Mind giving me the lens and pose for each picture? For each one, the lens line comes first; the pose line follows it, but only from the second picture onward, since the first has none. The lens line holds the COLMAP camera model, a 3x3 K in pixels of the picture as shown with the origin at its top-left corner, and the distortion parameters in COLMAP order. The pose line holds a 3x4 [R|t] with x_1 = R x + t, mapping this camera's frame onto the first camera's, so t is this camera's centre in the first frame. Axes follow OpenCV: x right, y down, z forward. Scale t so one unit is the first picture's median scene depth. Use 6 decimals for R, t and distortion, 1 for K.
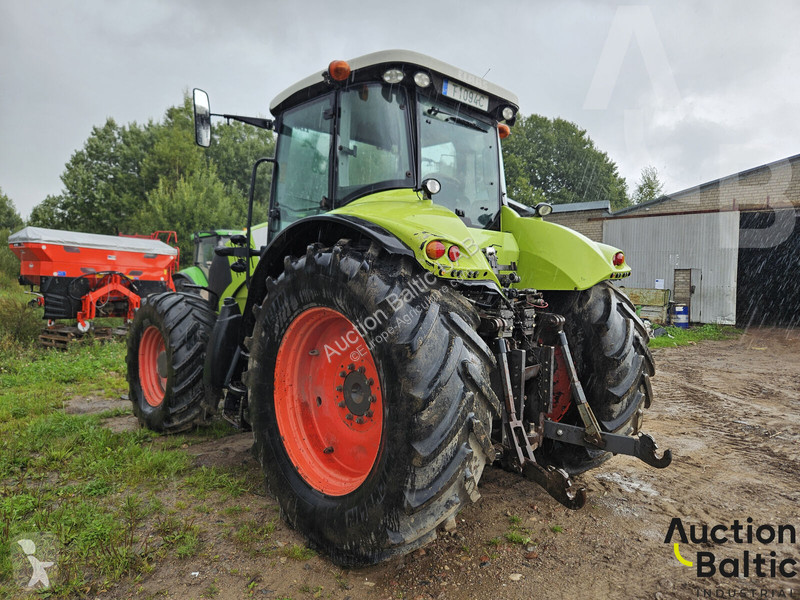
lens RADIAL K [[529.0, 0, 401.1], [0, 529.0, 300.2], [0, 0, 1]] dist [0.065066, -0.049325]
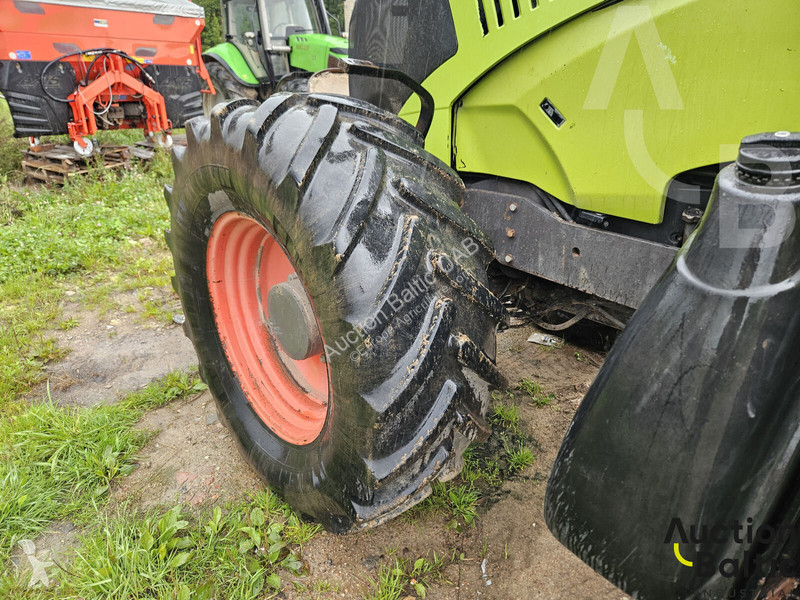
lens RADIAL K [[529.0, 0, 403.7], [0, 529.0, 298.7], [0, 0, 1]] dist [0.065066, -0.049325]
pose [[0.998738, -0.006532, -0.049790, -0.188073], [0.024421, 0.929535, 0.367925, -0.009004], [0.043878, -0.368677, 0.928521, 0.369036]]
